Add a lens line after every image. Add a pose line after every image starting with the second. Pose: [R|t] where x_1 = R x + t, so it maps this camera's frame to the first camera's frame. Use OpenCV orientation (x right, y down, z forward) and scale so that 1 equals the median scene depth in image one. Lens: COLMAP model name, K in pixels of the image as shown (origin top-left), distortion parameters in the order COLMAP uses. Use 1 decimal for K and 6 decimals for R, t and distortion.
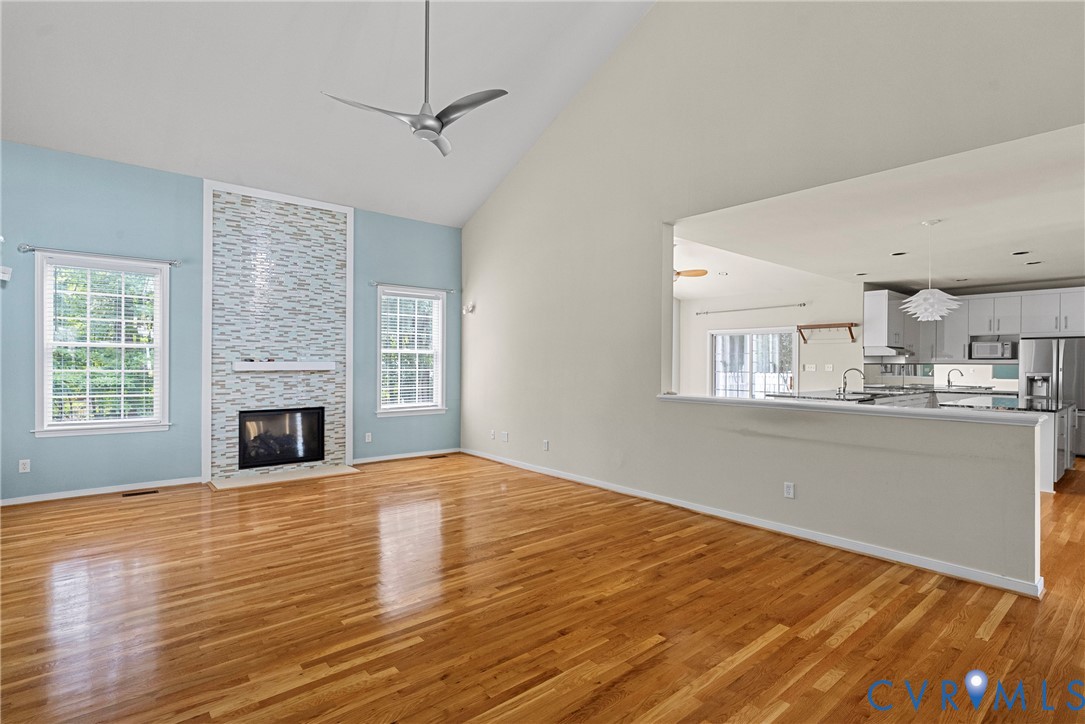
lens RADIAL K [[527.2, 0, 541.1], [0, 527.2, 365.2], [0, 0, 1]] dist [-0.004735, -0.000543]
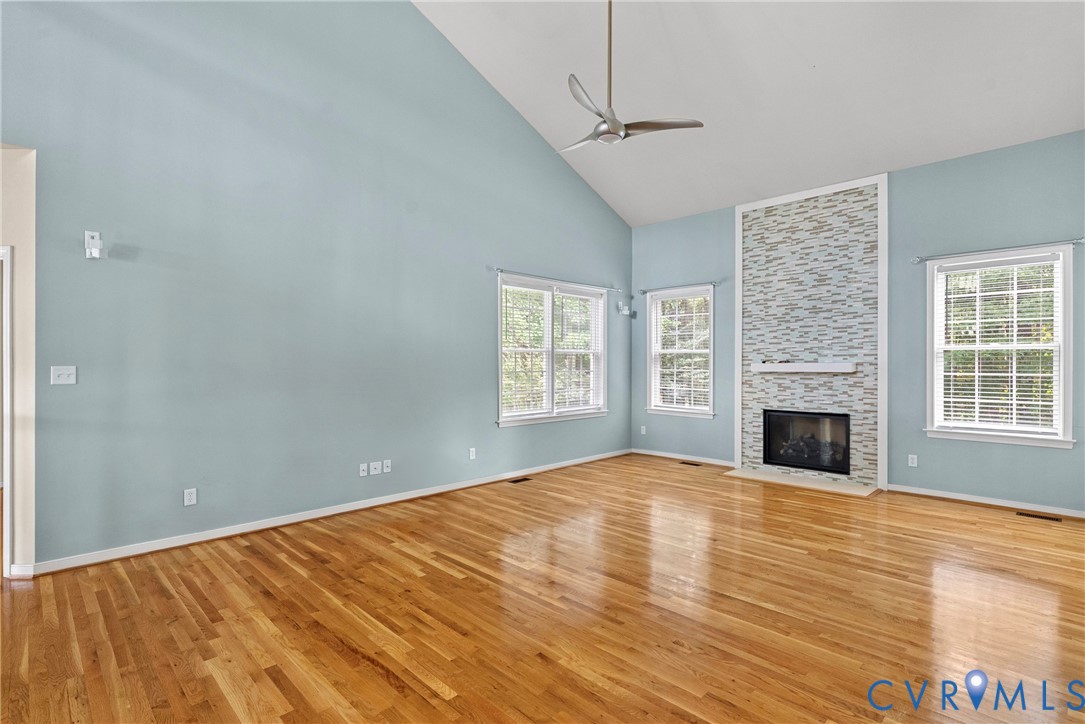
lens RADIAL K [[523.9, 0, 542.5], [0, 523.9, 362.0], [0, 0, 1]] dist [-0.003015, -0.000456]
pose [[0.082654, -0.007524, -0.996550, 0.437313], [-0.003535, 0.999963, -0.007843, 0.000591], [0.996572, 0.004171, 0.082625, 0.443837]]
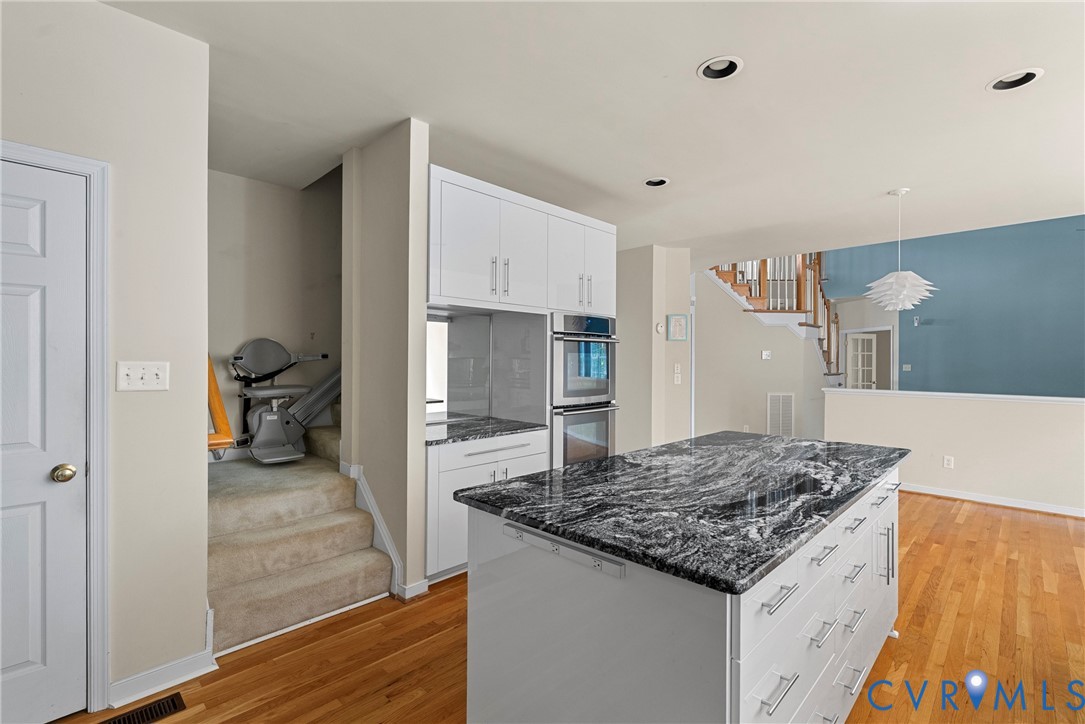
lens RADIAL K [[488.8, 0, 542.5], [0, 488.8, 362.0], [0, 0, 1]] dist [-0.003957, -0.000298]
pose [[-0.995605, -0.010854, -0.093017, 1.105299], [-0.011349, 0.999924, 0.004796, -0.000631], [0.092957, 0.005831, -0.995653, 1.381705]]
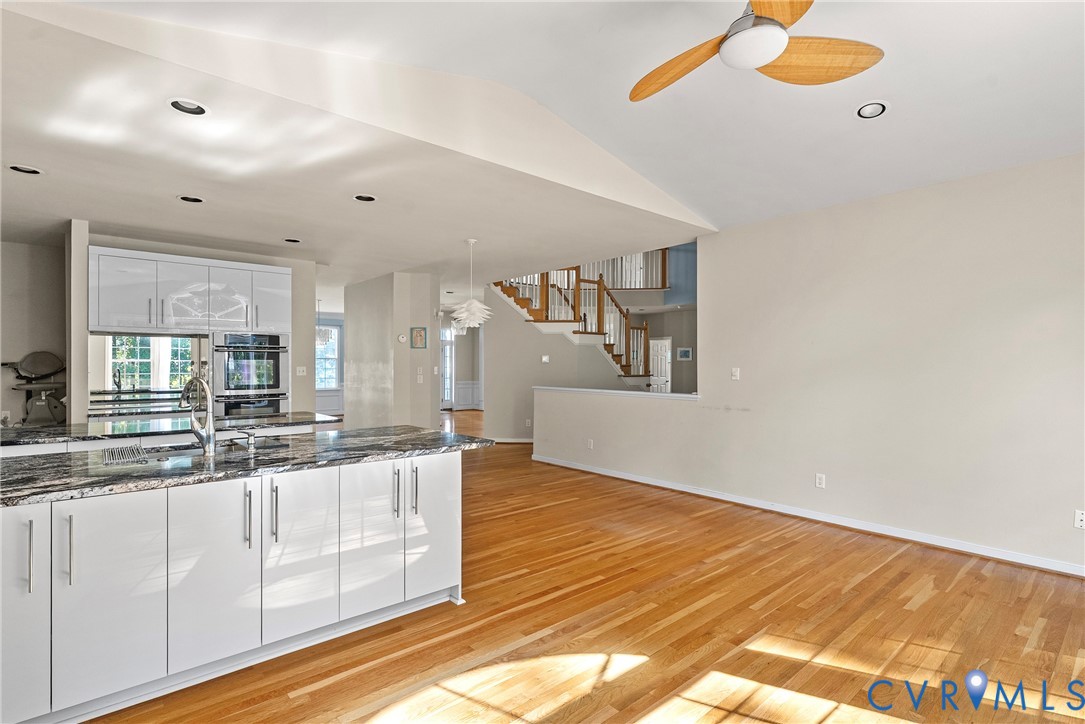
lens RADIAL K [[527.2, 0, 541.1], [0, 527.2, 365.2], [0, 0, 1]] dist [-0.004735, -0.000543]
pose [[-0.999785, -0.006775, -0.019576, 0.488113], [-0.006868, 0.999966, 0.004654, -0.007480], [0.019543, 0.004787, -0.999798, 1.737351]]
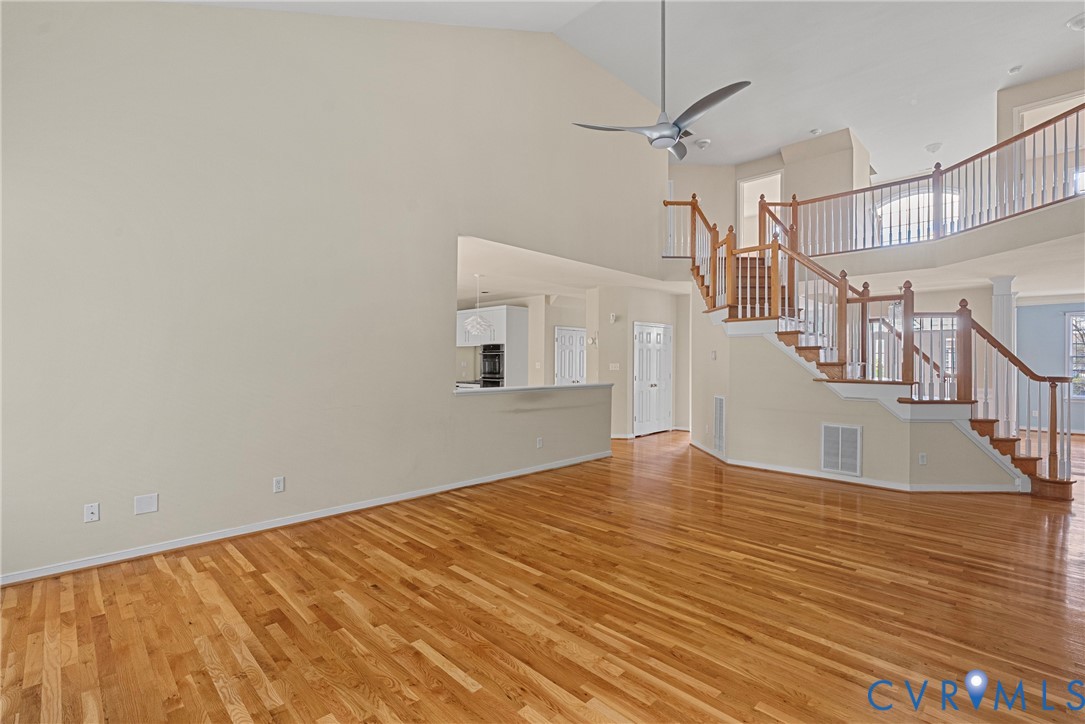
lens RADIAL K [[488.8, 0, 542.5], [0, 488.8, 362.0], [0, 0, 1]] dist [-0.003957, -0.000298]
pose [[-0.084550, -0.005610, 0.996403, -0.647293], [-0.003406, 0.999980, 0.005341, -0.007322], [-0.996413, -0.002943, -0.084567, 0.739725]]
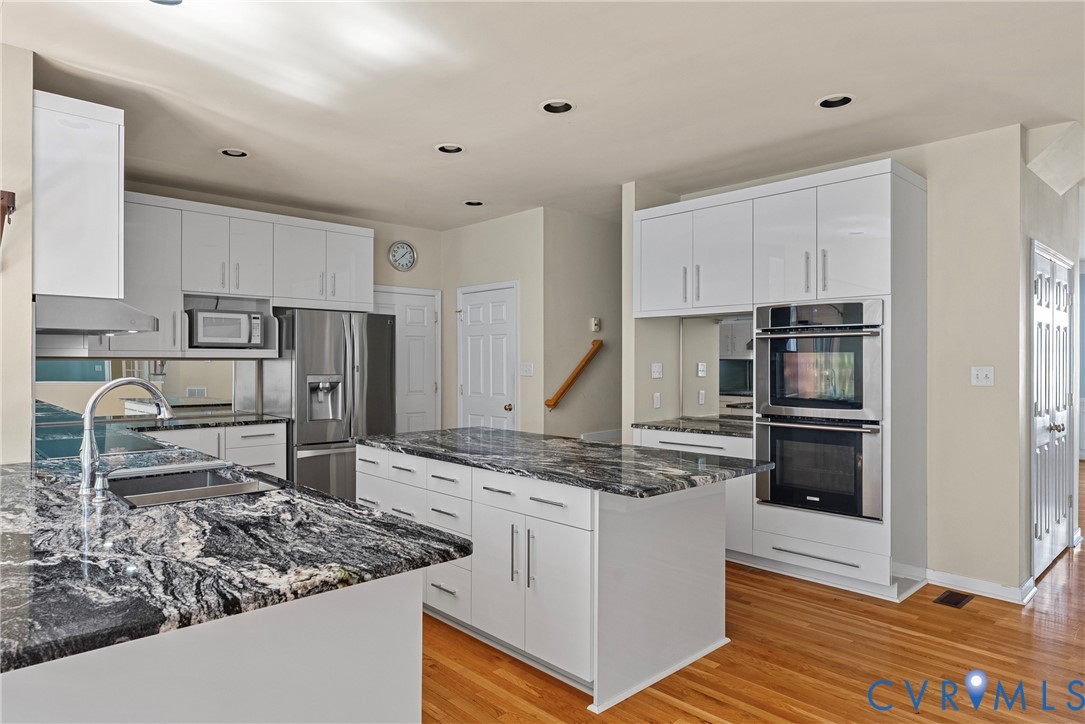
lens RADIAL K [[655.5, 0, 542.5], [0, 655.5, 362.0], [0, 0, 1]] dist [-0.000095, -0.000637]
pose [[-0.061515, -0.007466, 0.998078, 0.372908], [0.000640, 0.999972, 0.007520, -0.004978], [-0.998106, 0.001102, -0.061508, 1.075383]]
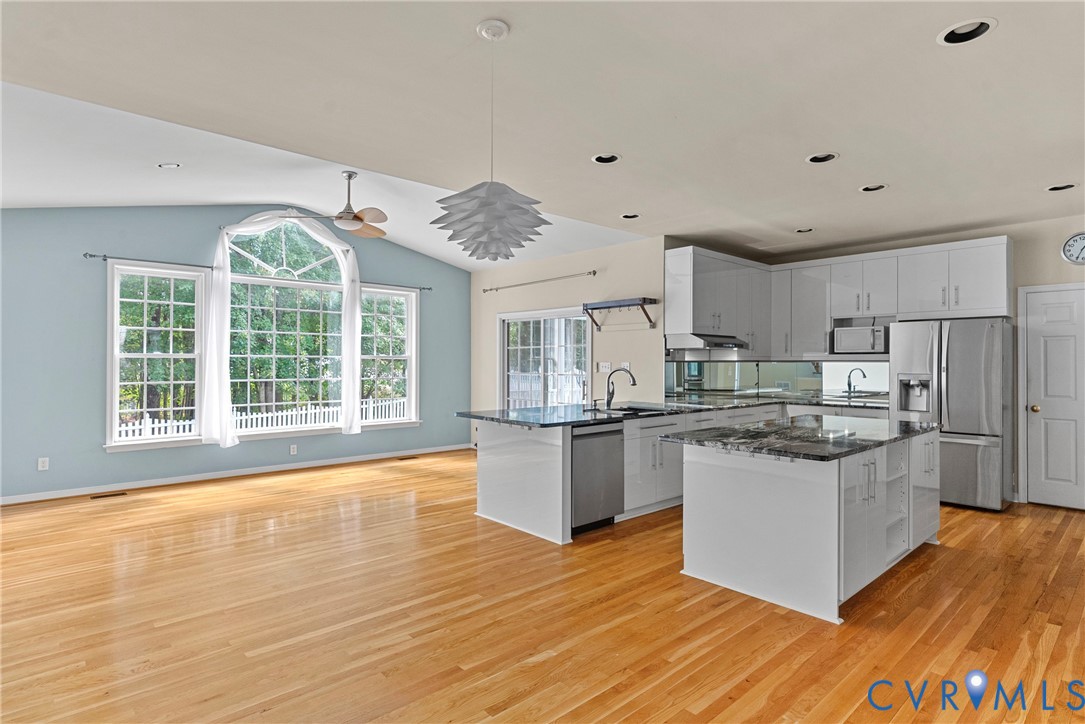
lens RADIAL K [[569.8, 0, 542.5], [0, 569.8, 362.0], [0, 0, 1]] dist [-0.007138, 0.000022]
pose [[0.999244, -0.003158, 0.038738, 0.613245], [0.003349, 0.999982, -0.004883, 0.001470], [-0.038721, 0.005010, 0.999237, 0.429157]]
